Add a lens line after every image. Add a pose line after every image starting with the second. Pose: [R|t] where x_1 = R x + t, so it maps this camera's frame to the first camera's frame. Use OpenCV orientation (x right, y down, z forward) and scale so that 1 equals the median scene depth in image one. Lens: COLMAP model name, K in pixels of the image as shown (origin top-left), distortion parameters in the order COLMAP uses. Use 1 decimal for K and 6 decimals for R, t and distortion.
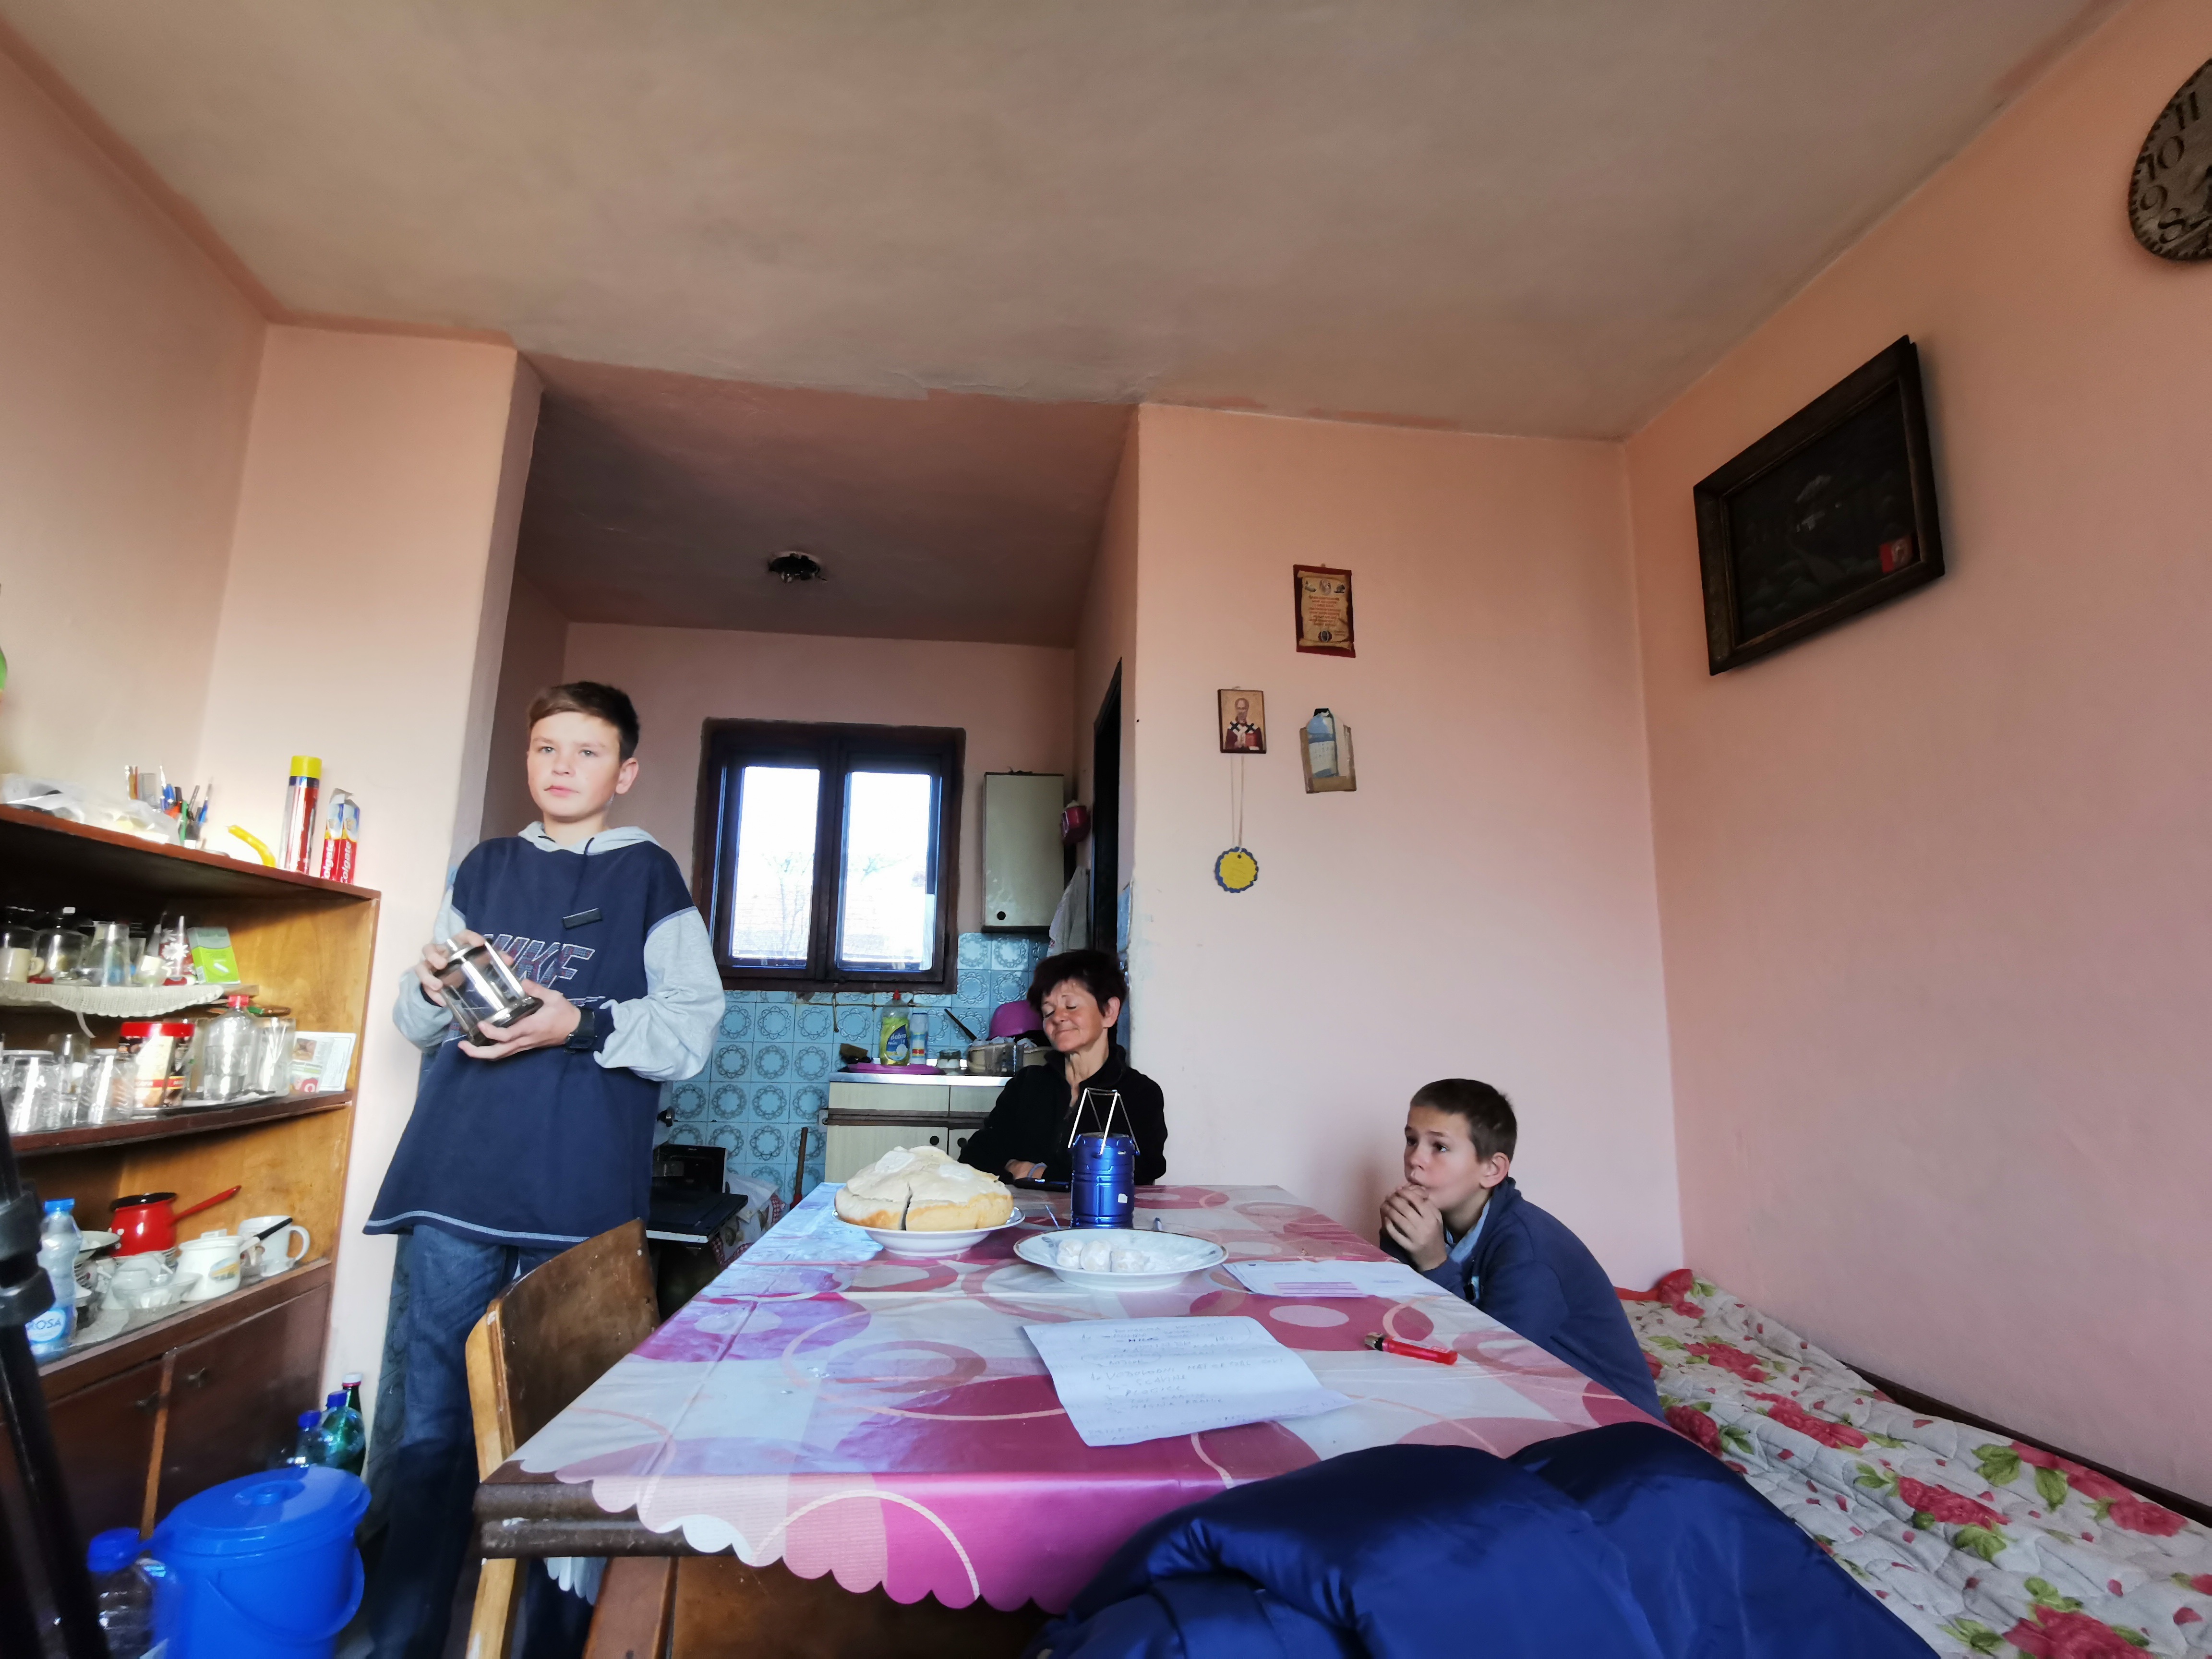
lens RADIAL K [[1059.9, 0, 1092.9], [0, 1059.9, 820.8], [0, 0, 1]] dist [-0.041400, 0.040633]
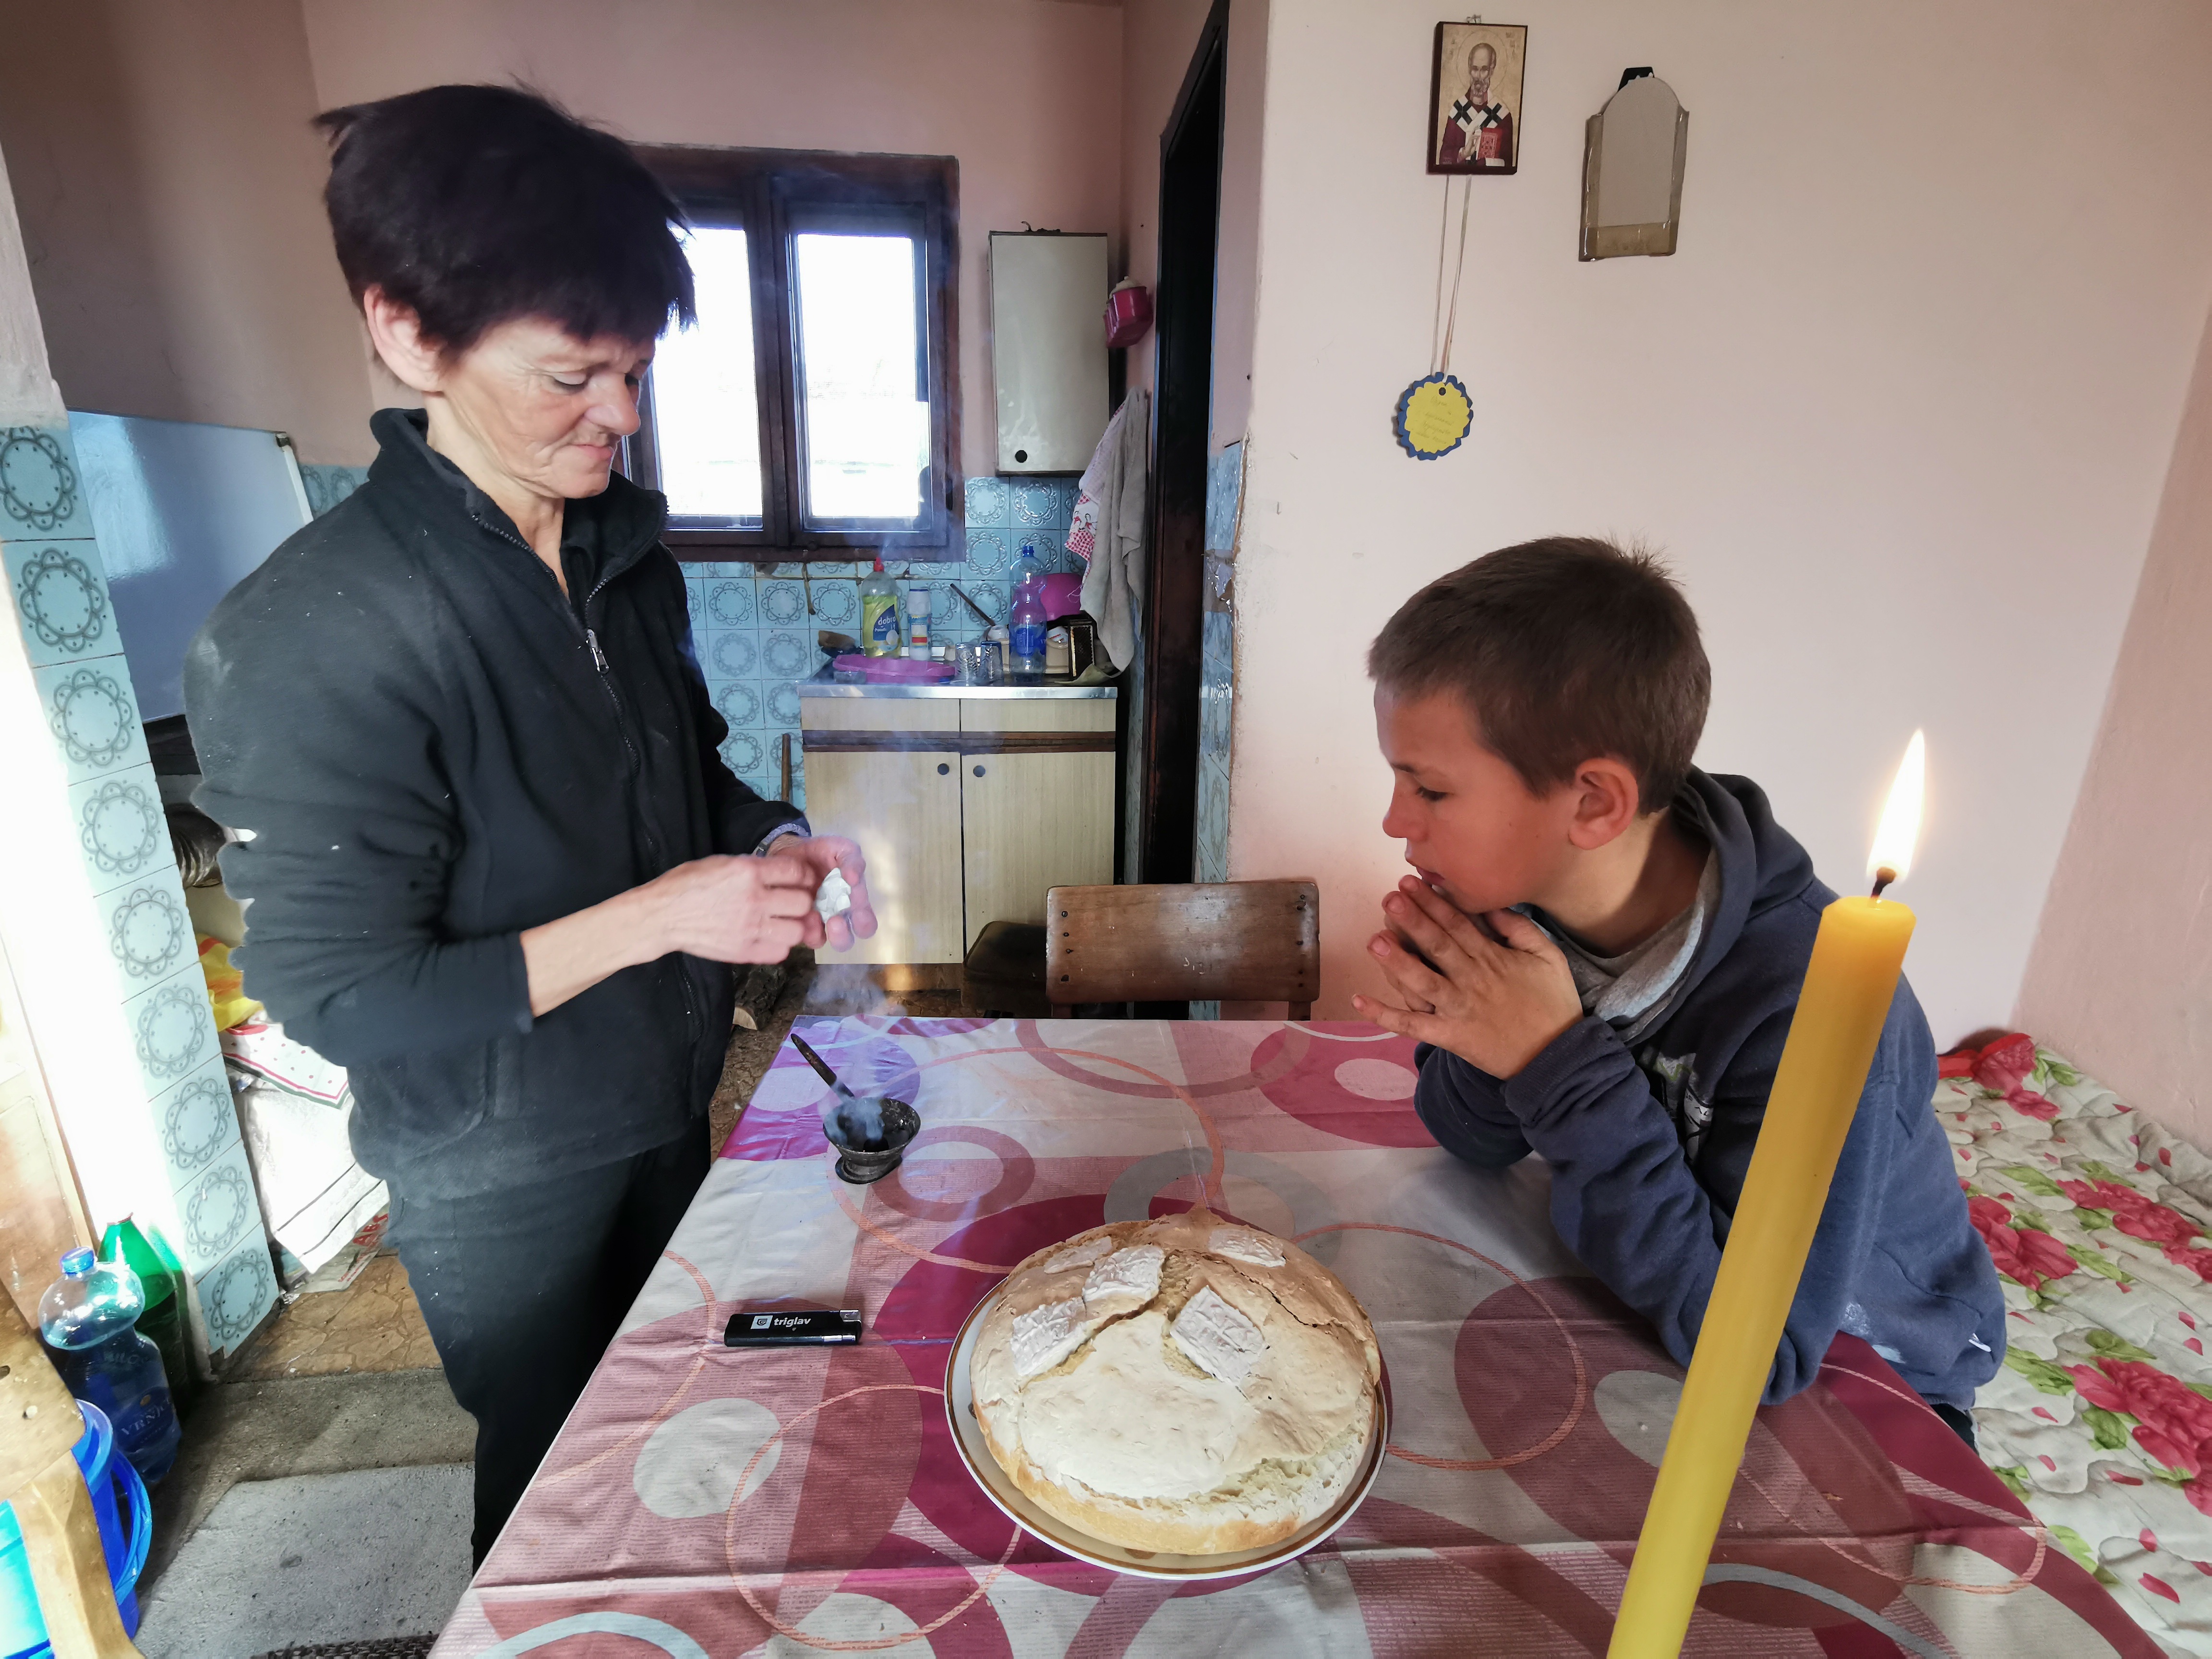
lens RADIAL K [[1059.9, 0, 1092.9], [0, 1059.9, 820.8], [0, 0, 1]] dist [-0.041400, 0.040633]
pose [[0.999593, 0.006776, -0.027713, -0.019083], [0.006238, 0.895976, 0.444058, -0.007047], [0.027839, -0.444050, 0.895569, 0.292225]]
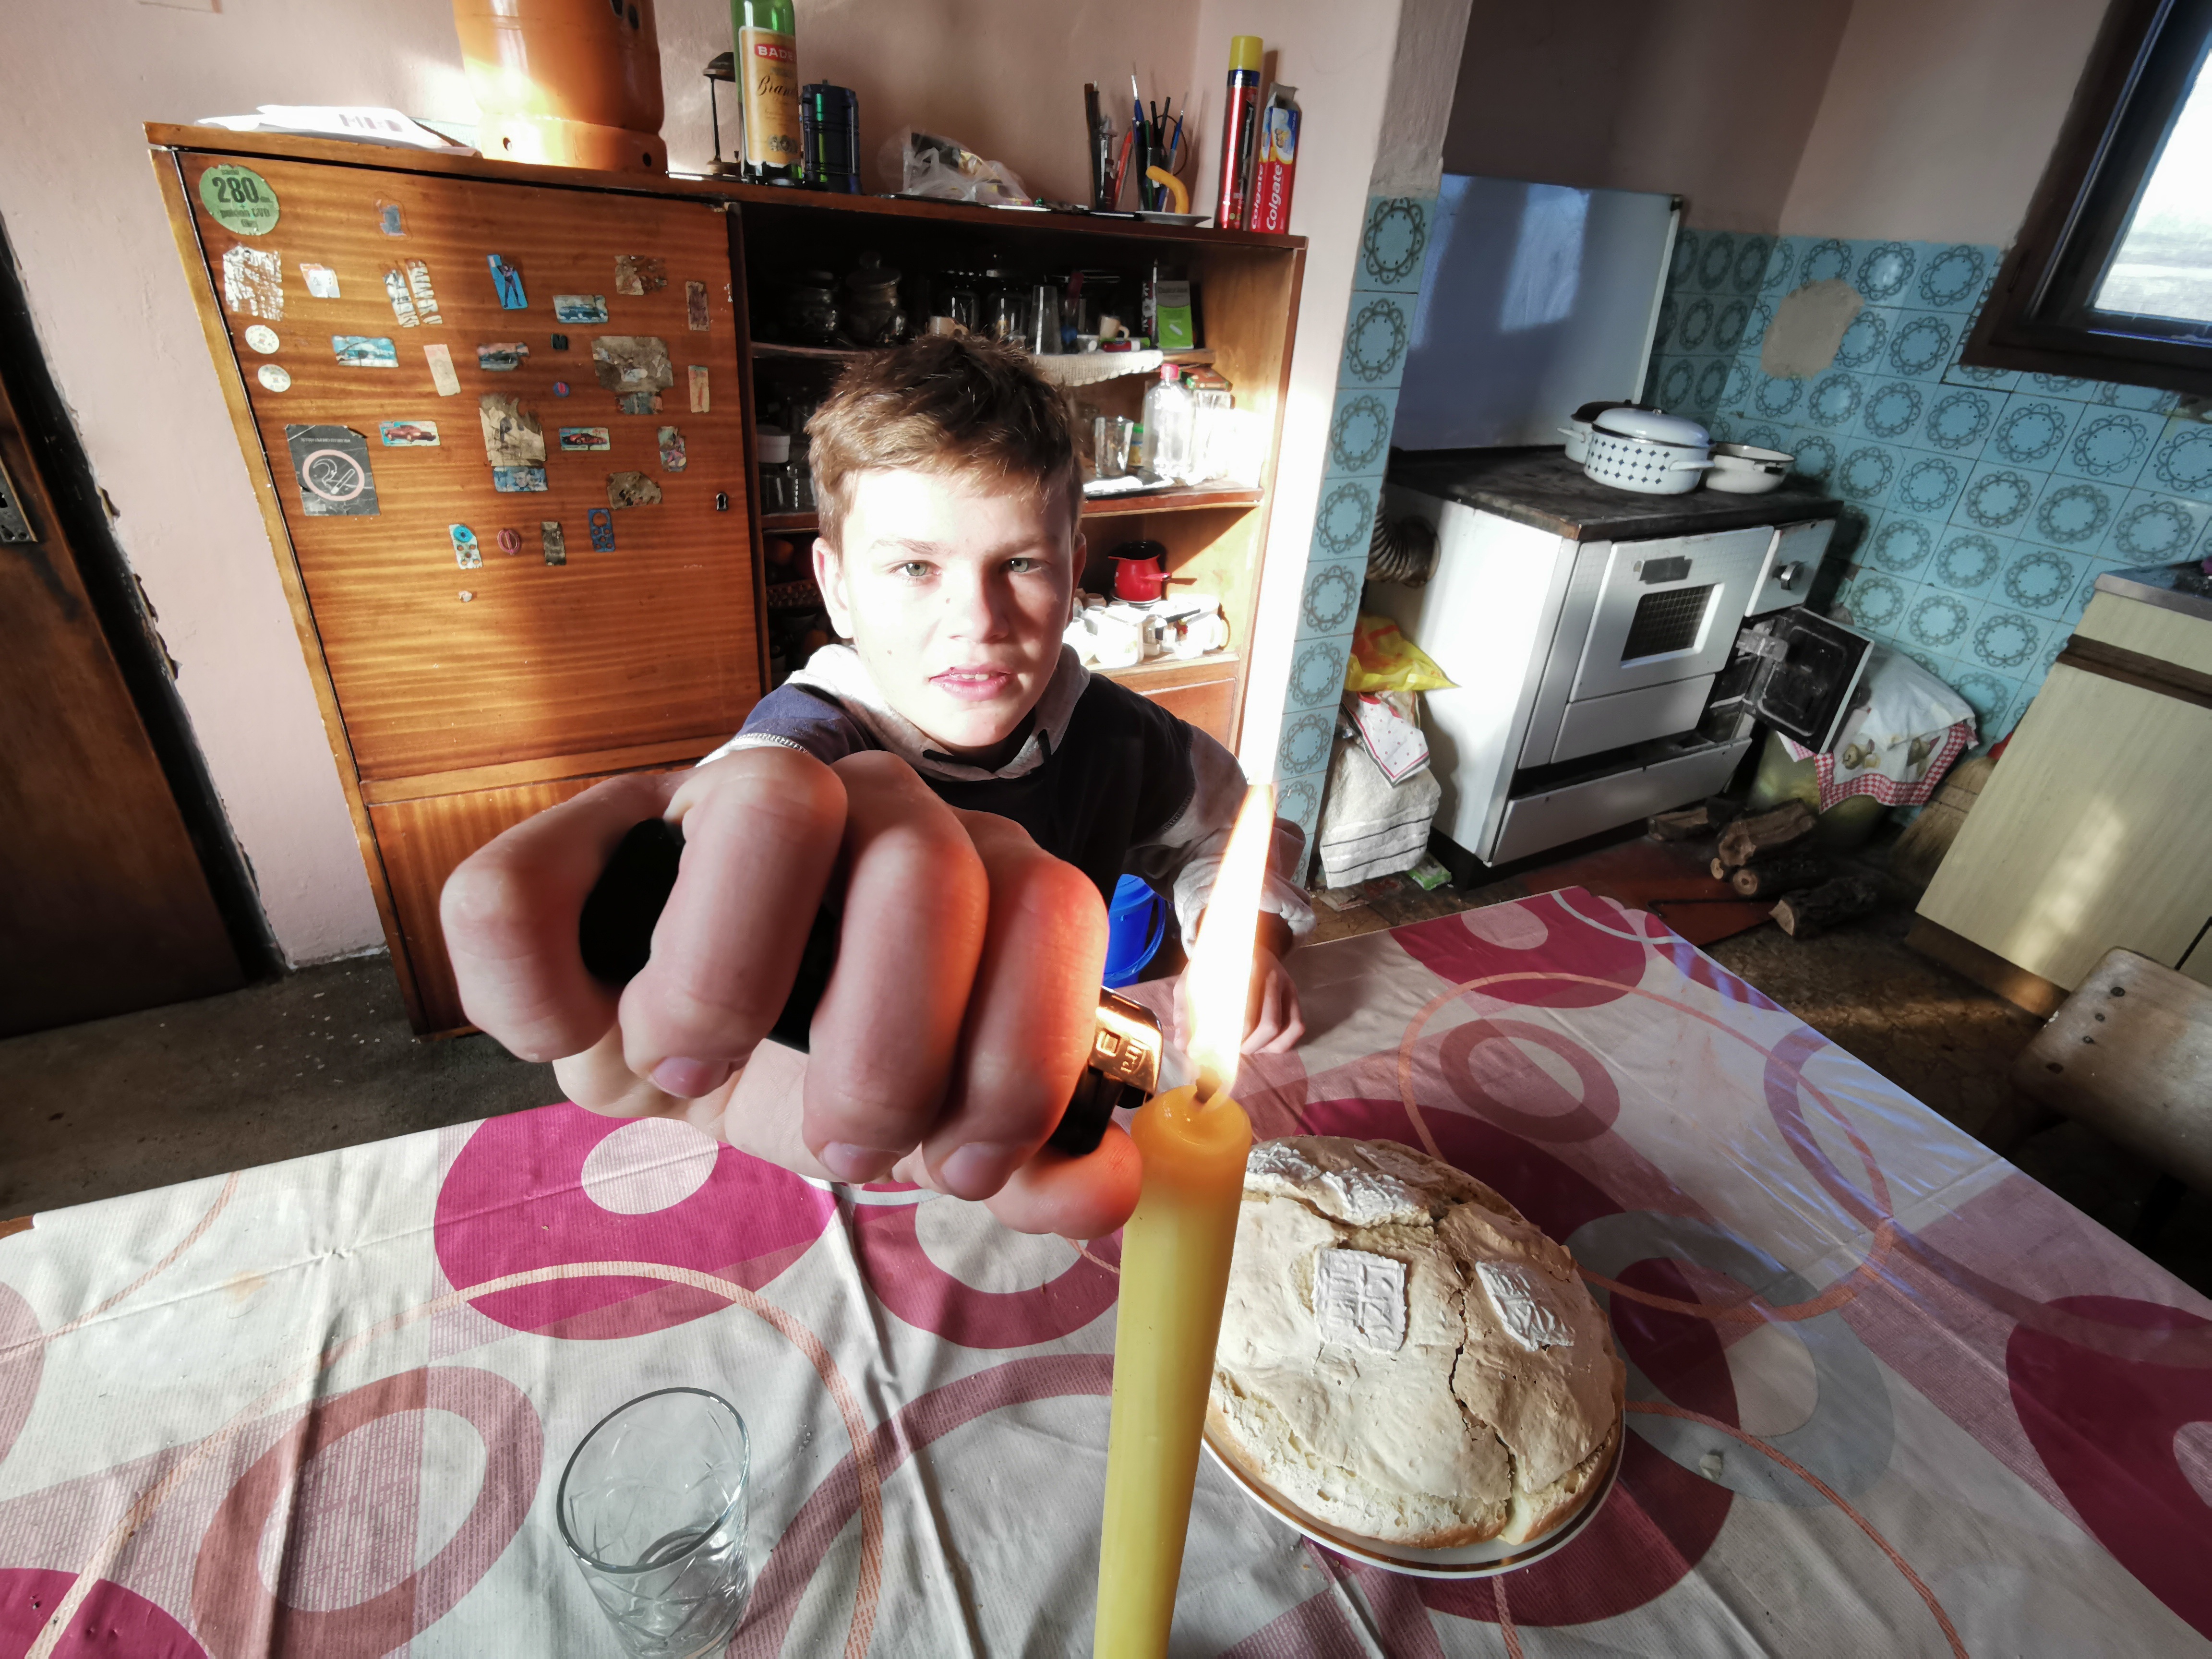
lens RADIAL K [[1073.1, 0, 1093.9], [0, 1073.1, 798.5], [0, 0, 1]] dist [-0.011303, 0.000069]
pose [[0.362444, 0.454379, -0.813741, 0.060355], [0.109780, 0.846216, 0.521409, -0.006726], [0.925518, -0.278314, 0.256824, 0.340868]]
